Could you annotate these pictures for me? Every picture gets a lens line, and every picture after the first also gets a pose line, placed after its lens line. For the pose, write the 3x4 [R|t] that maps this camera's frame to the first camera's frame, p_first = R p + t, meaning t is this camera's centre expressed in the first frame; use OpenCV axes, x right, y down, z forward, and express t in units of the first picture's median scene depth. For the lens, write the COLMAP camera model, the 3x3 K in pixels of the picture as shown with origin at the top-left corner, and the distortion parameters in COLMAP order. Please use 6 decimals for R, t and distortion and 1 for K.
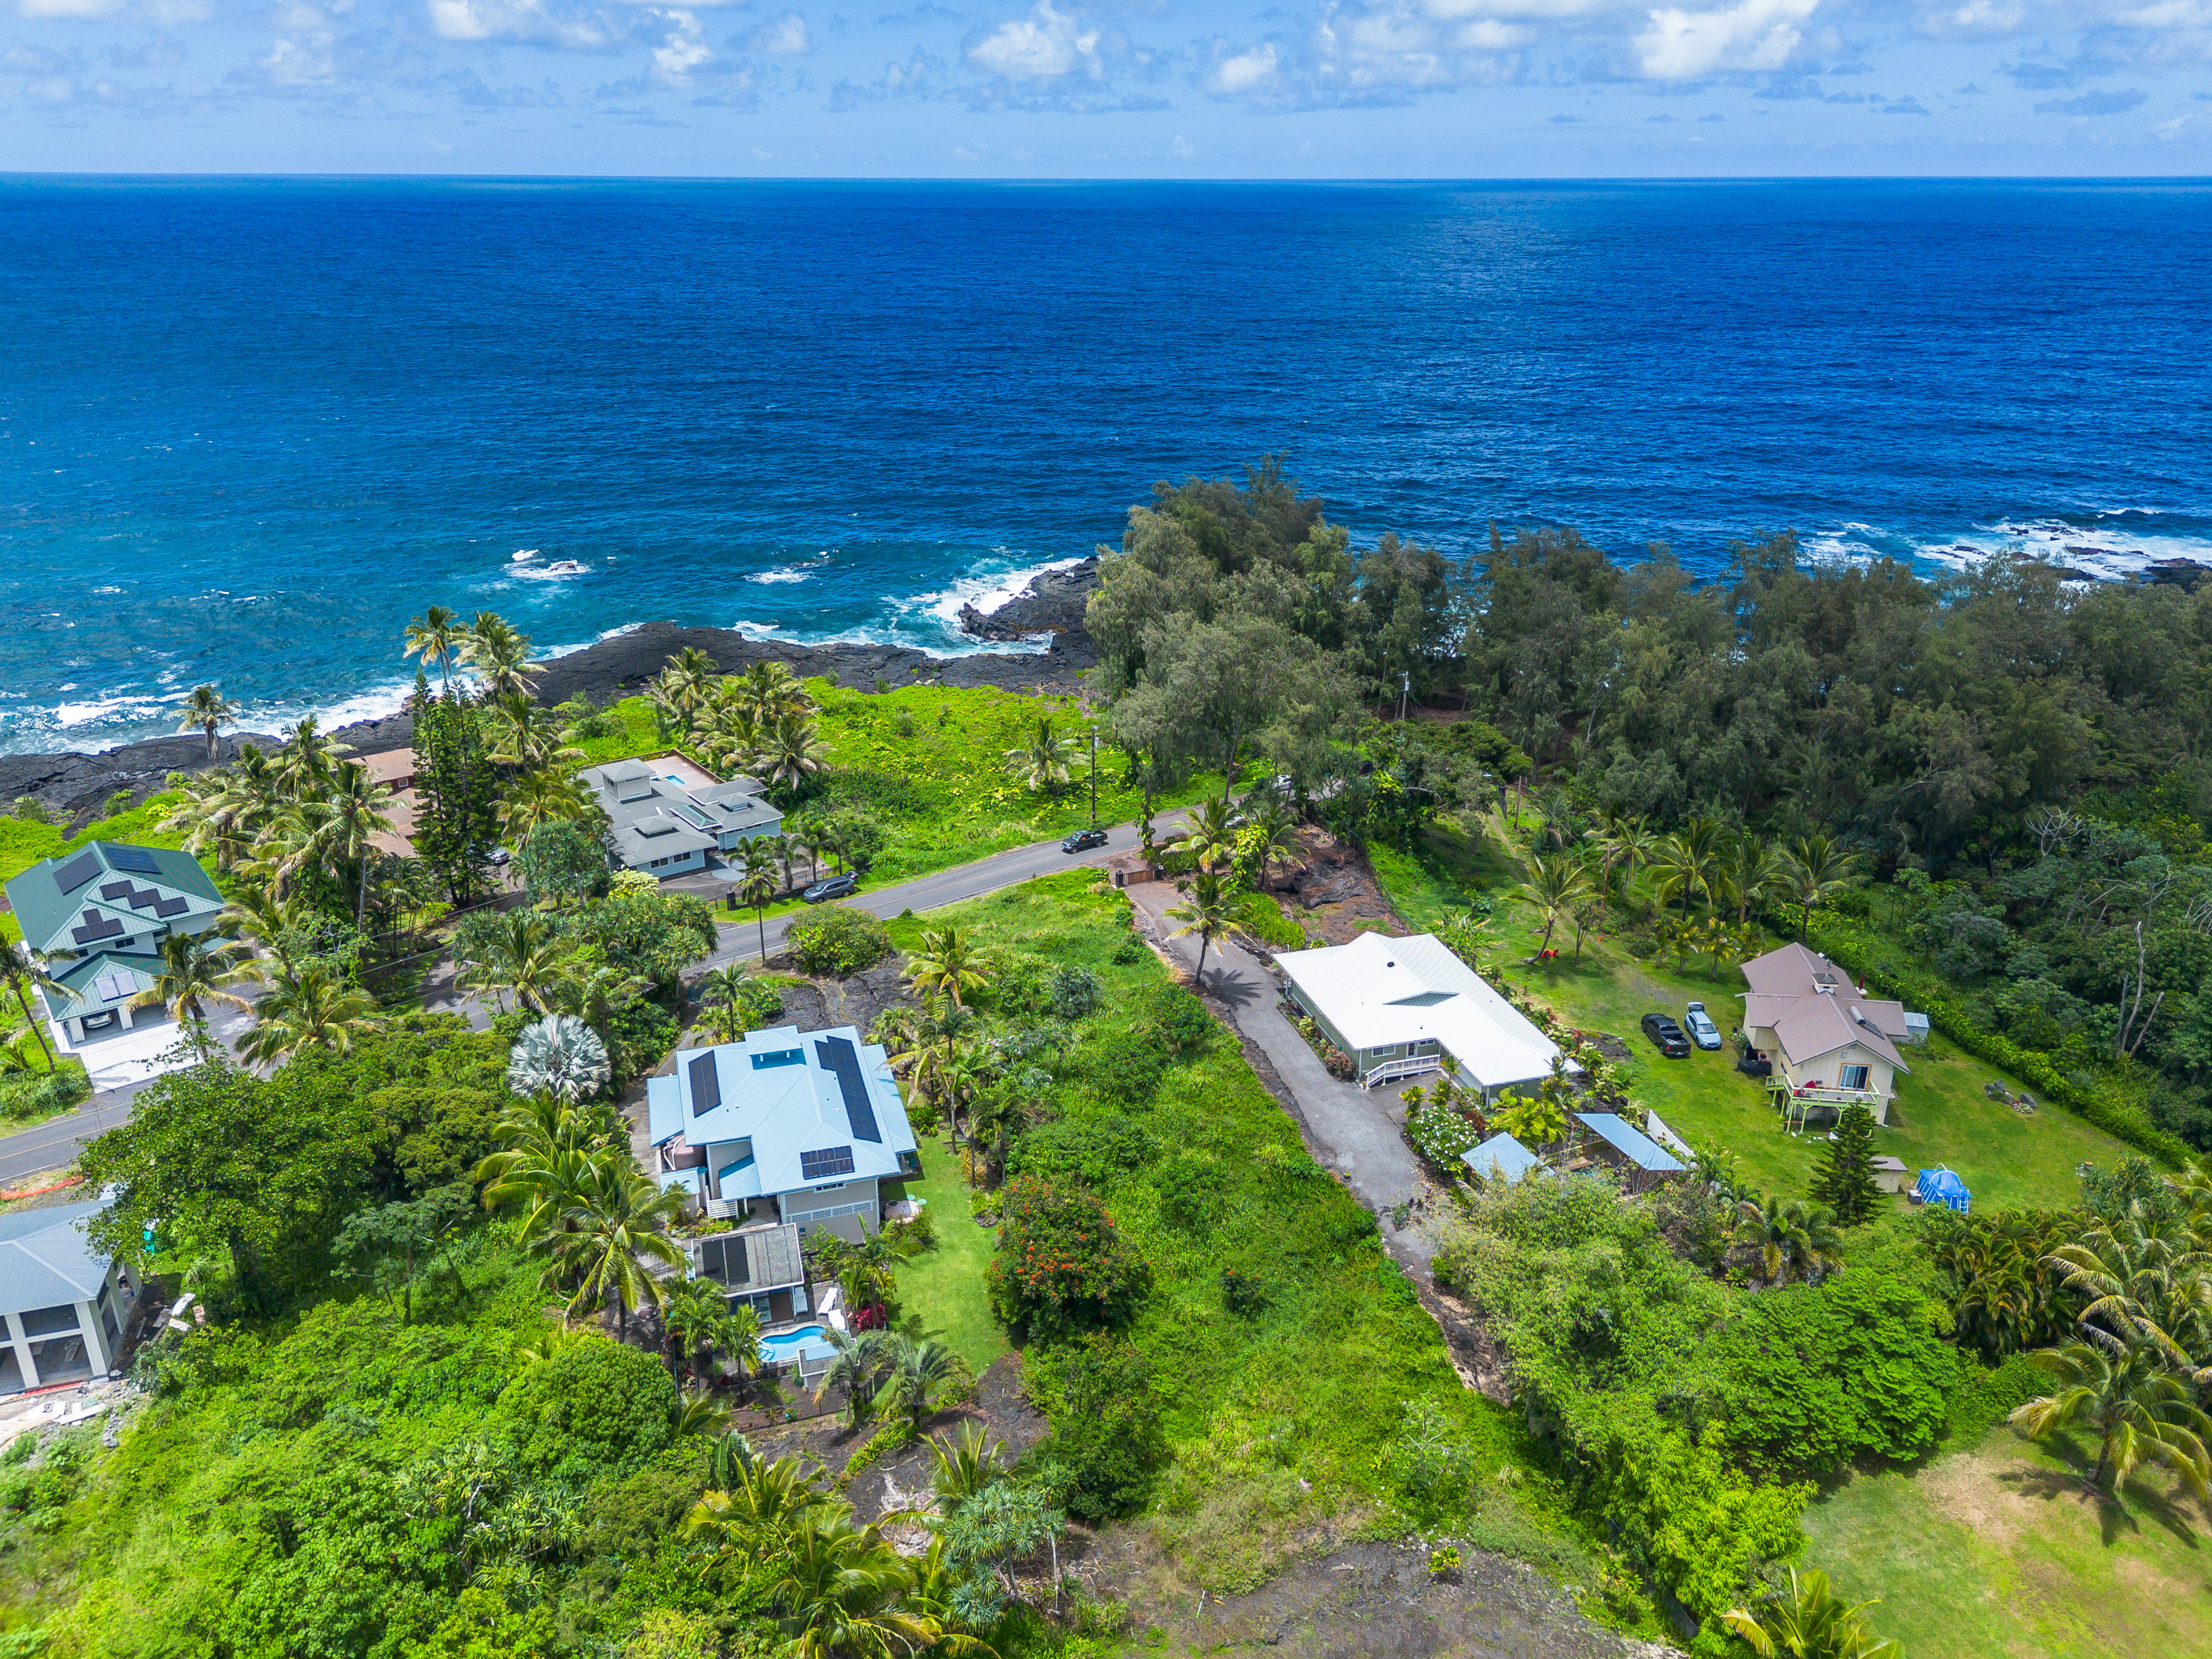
lens RADIAL K [[1584.9, 0, 1106.0], [0, 1584.9, 829.5], [0, 0, 1]] dist [0.069928, -0.073992]
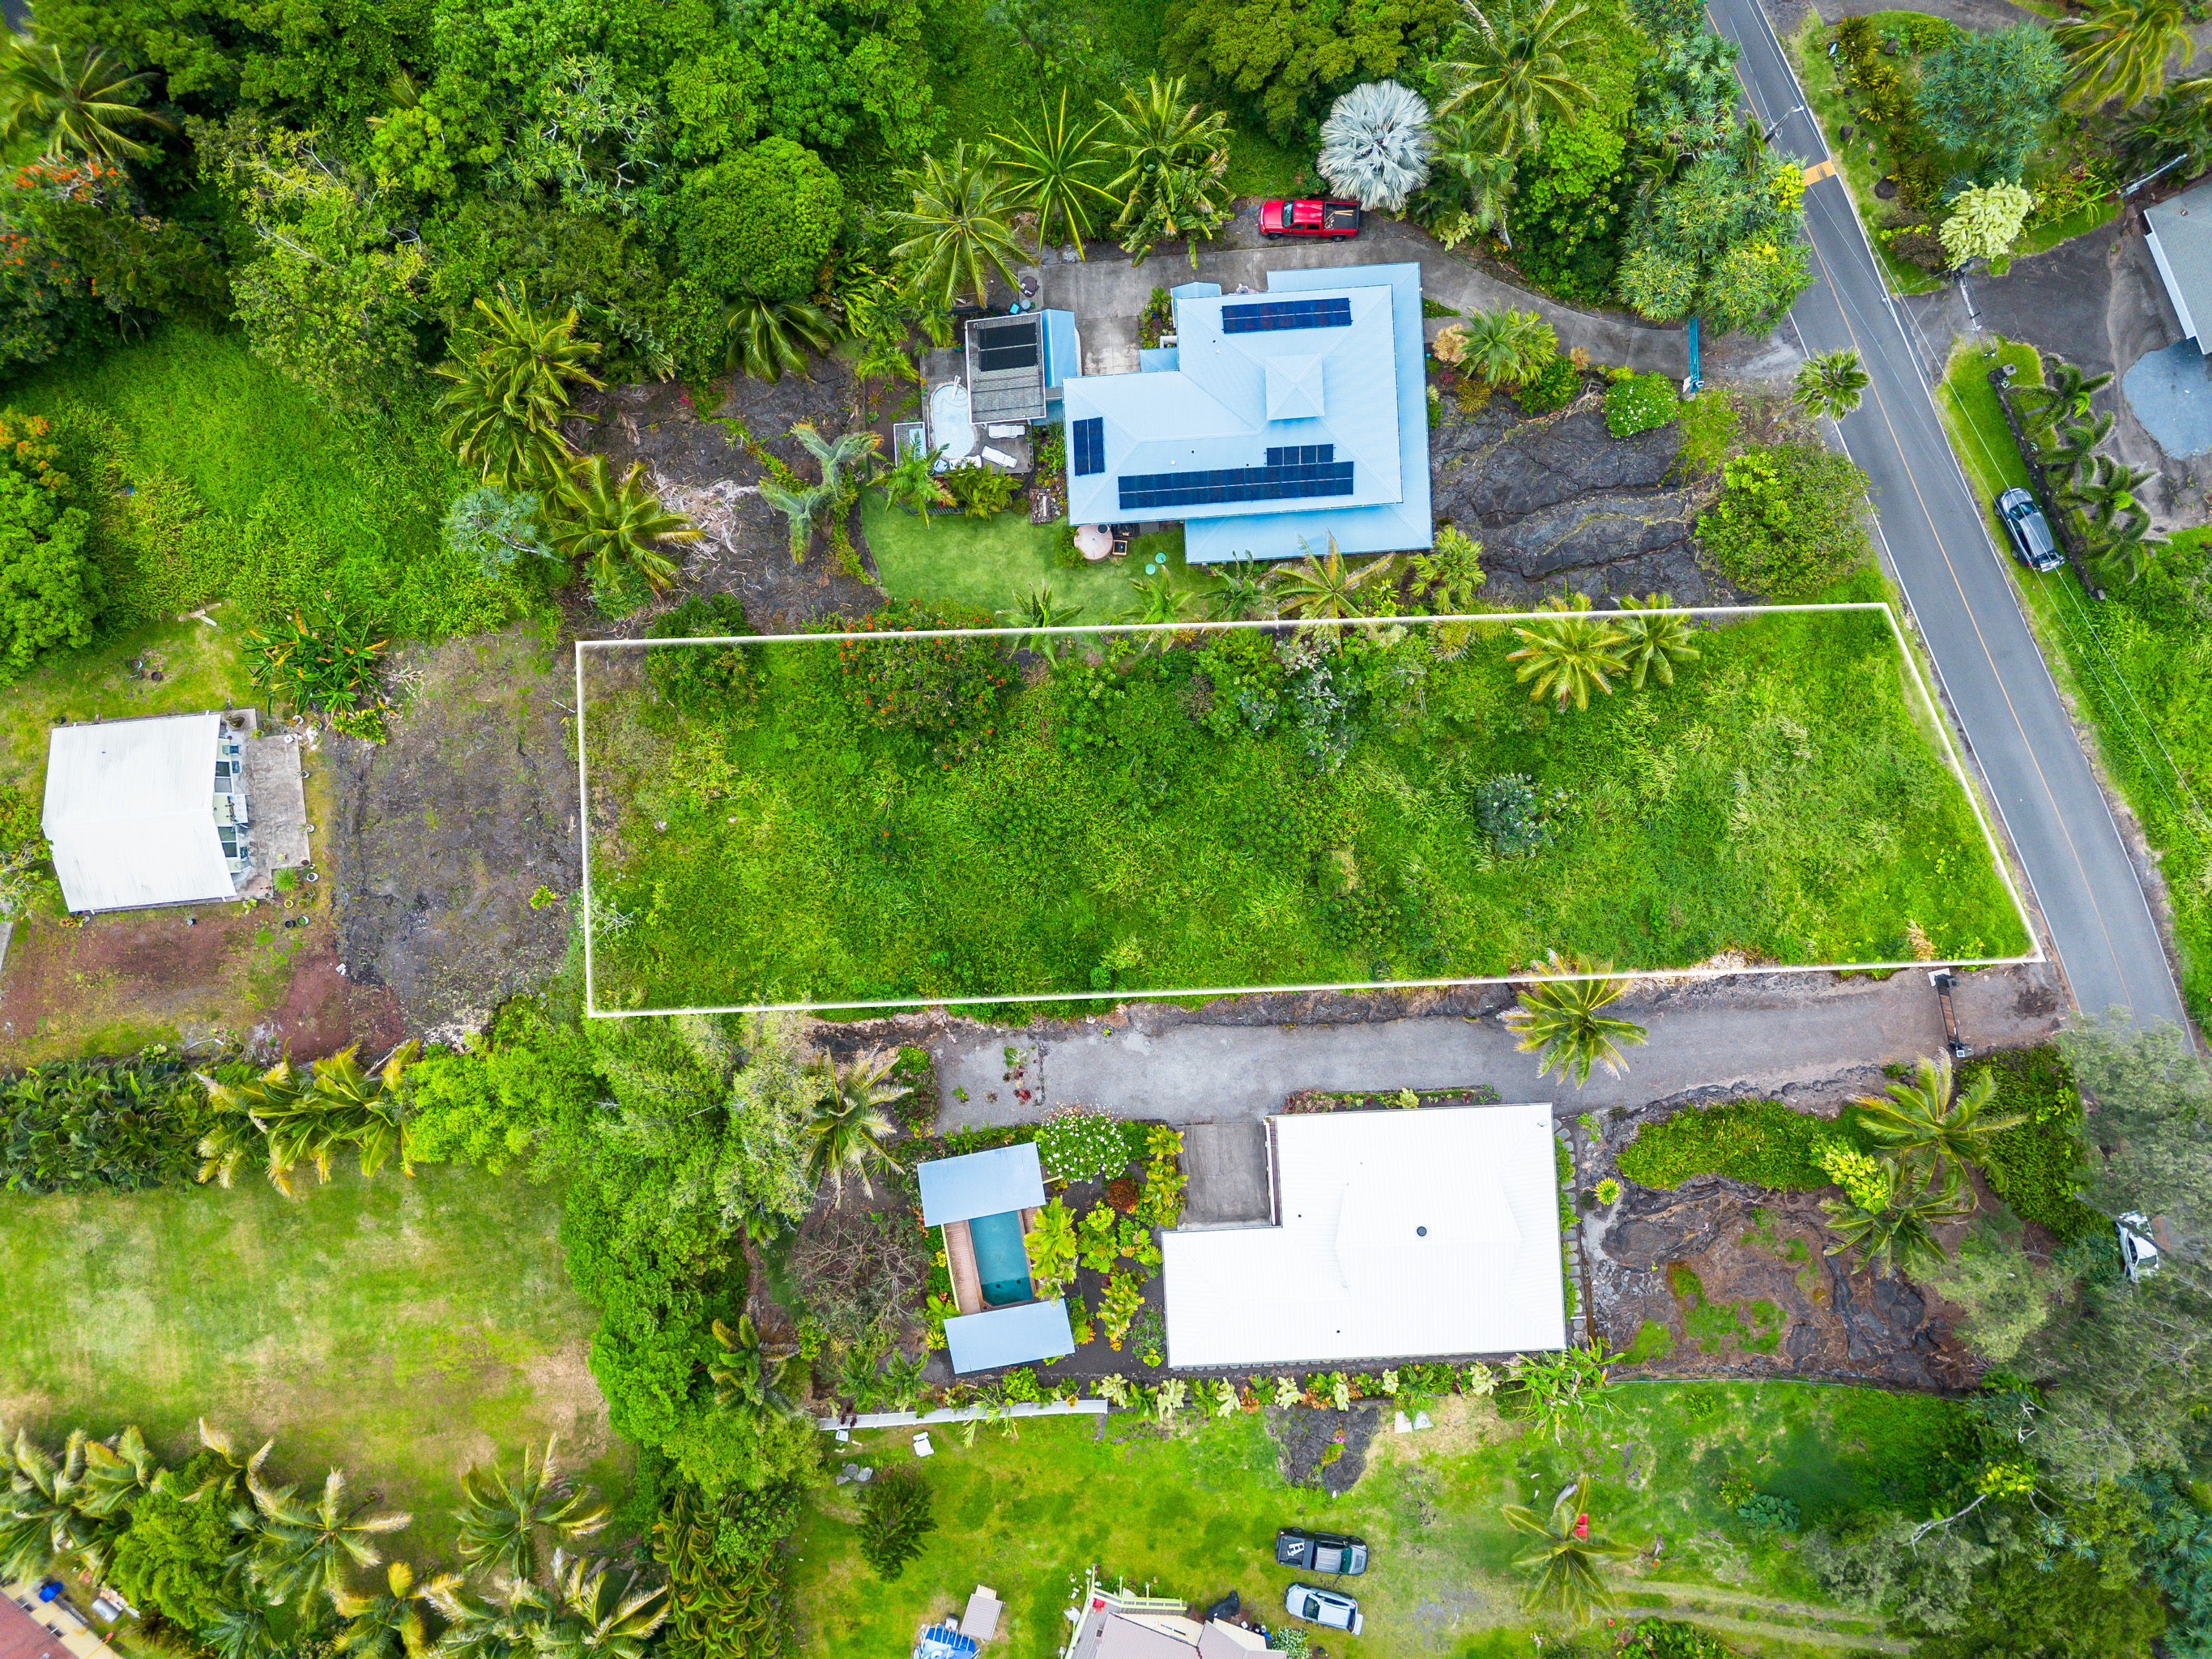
lens RADIAL K [[1562.4, 0, 1113.5], [0, 1562.4, 829.9], [0, 0, 1]] dist [0.072397, -0.075174]
pose [[-0.230214, 0.973083, 0.010578, 0.023737], [-0.359005, -0.095027, 0.928486, -0.527850], [0.904498, 0.209953, 0.371218, 0.567636]]
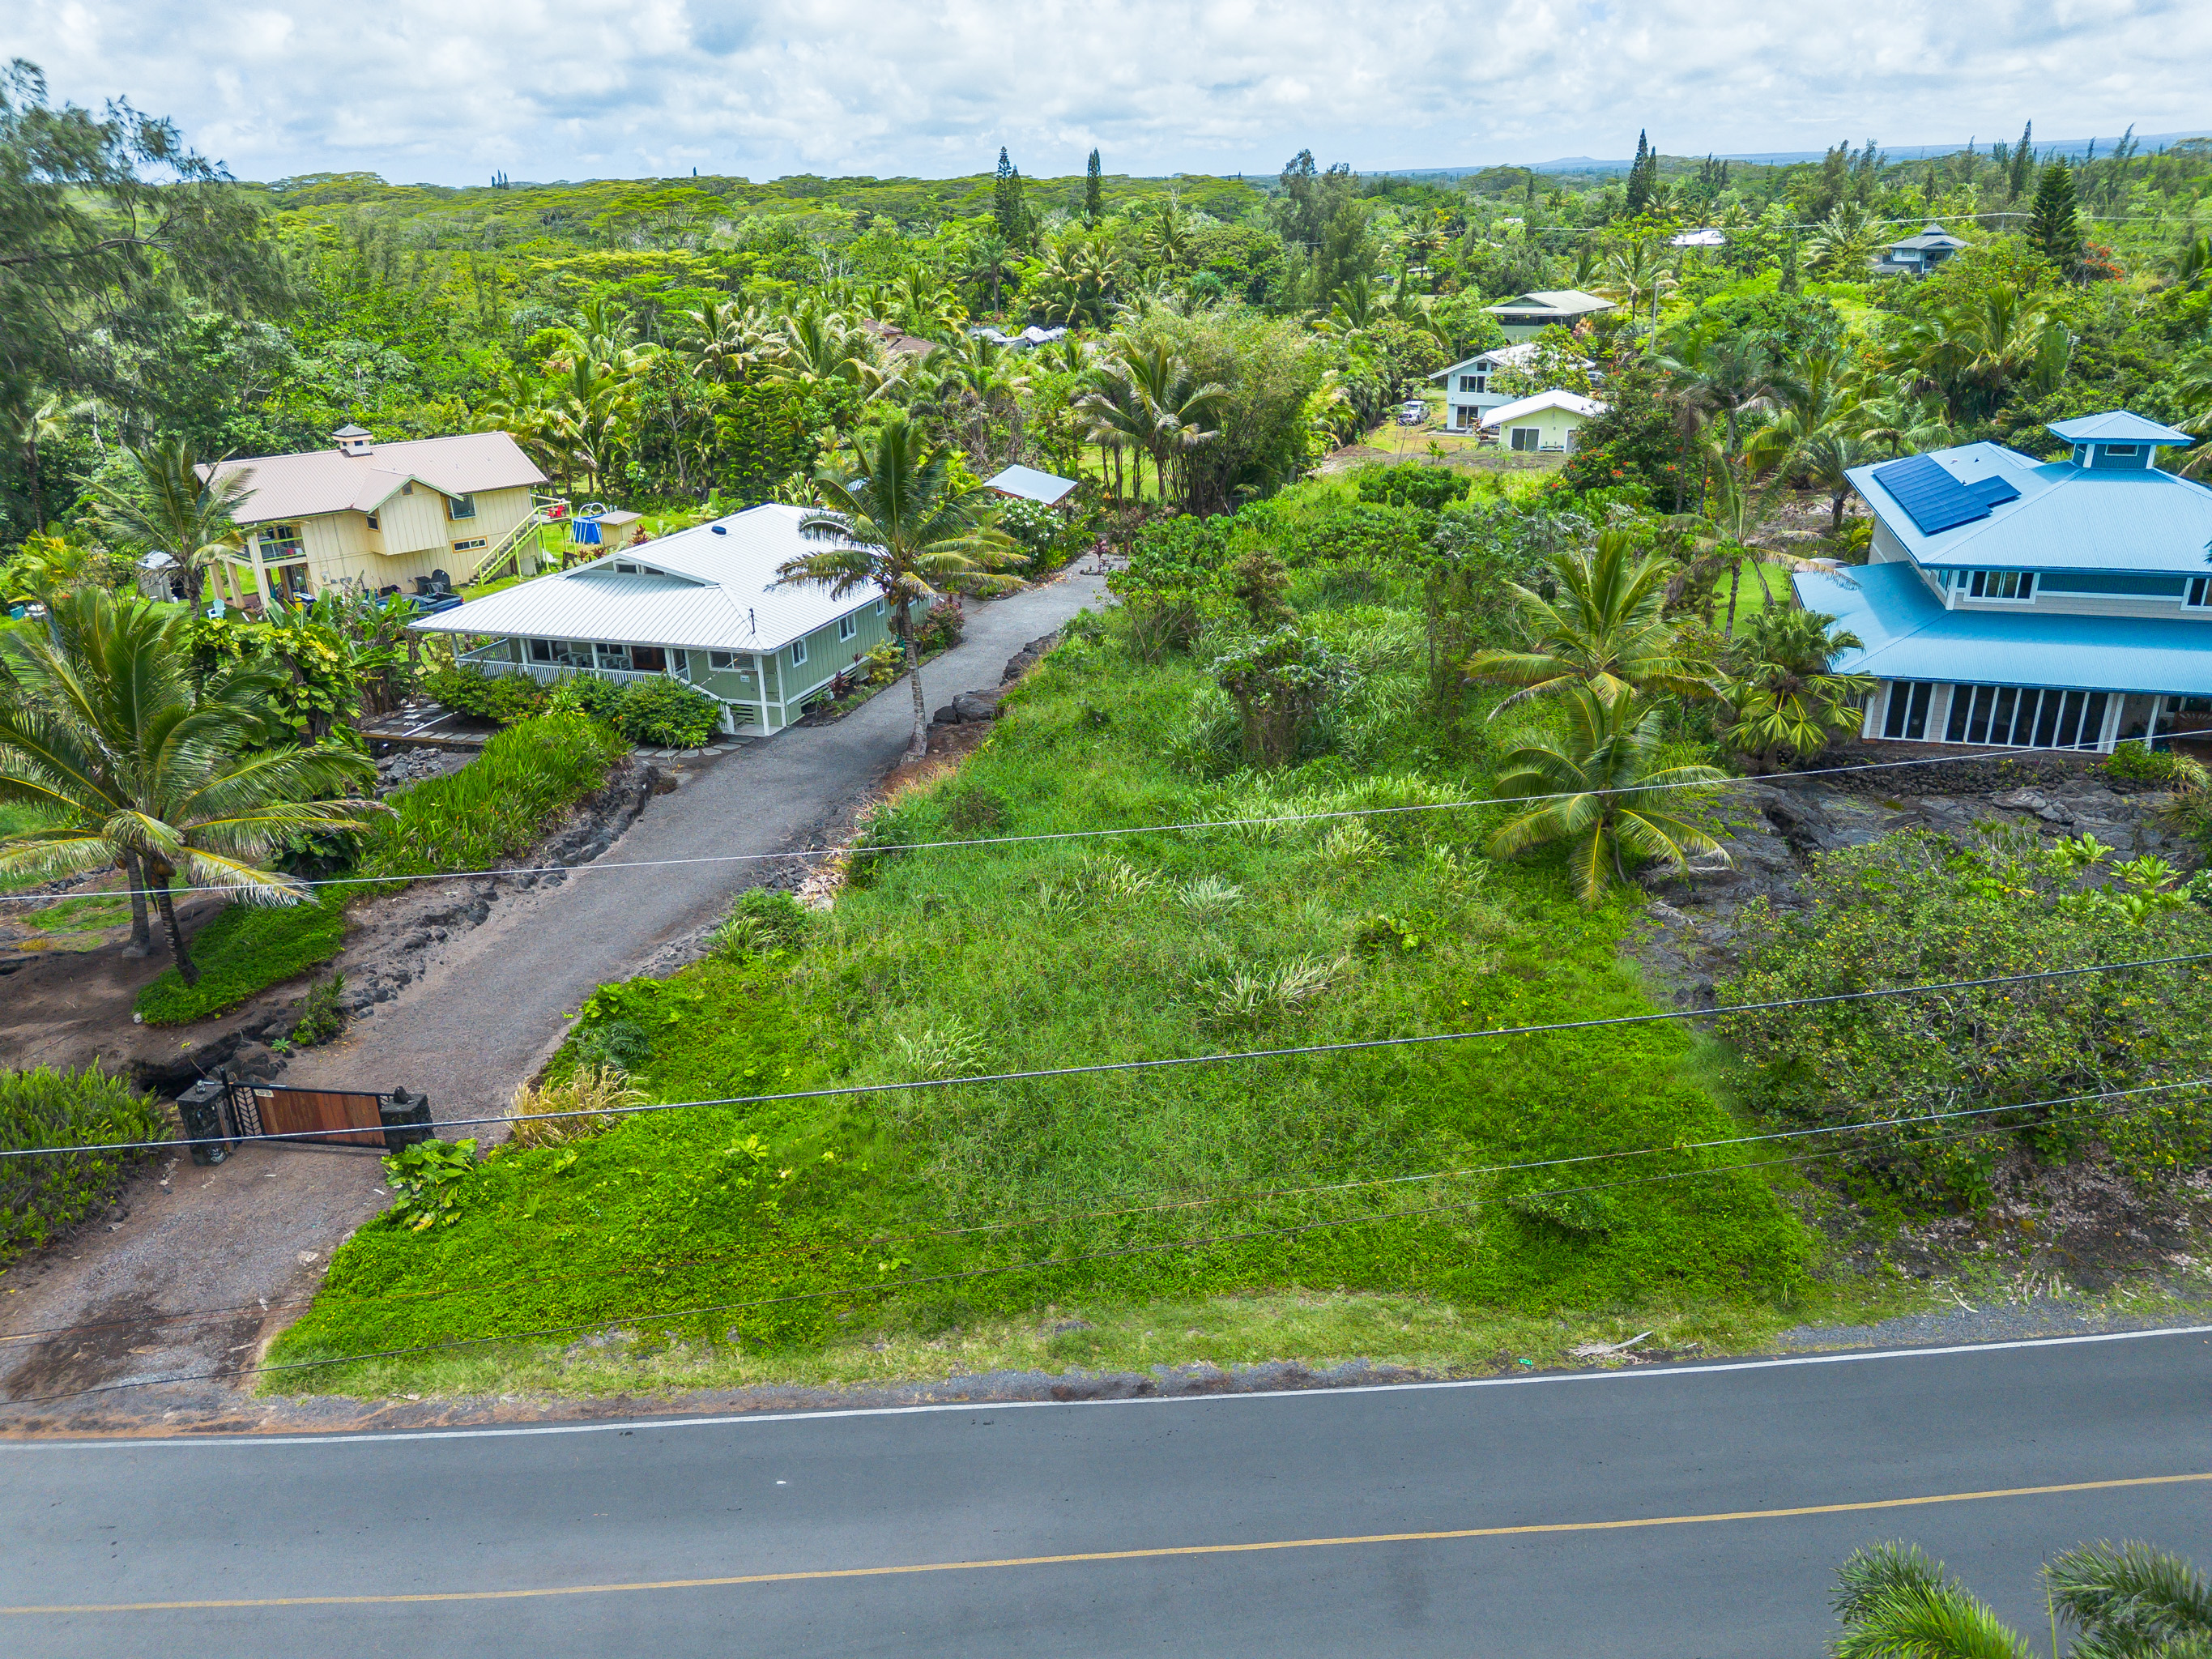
lens RADIAL K [[1562.4, 0, 1113.5], [0, 1562.4, 829.9], [0, 0, 1]] dist [0.072397, -0.075174]
pose [[-0.830930, -0.193539, 0.521631, -0.197559], [0.222592, 0.743609, 0.630475, -0.128187], [-0.509911, 0.639991, -0.574806, 1.291931]]
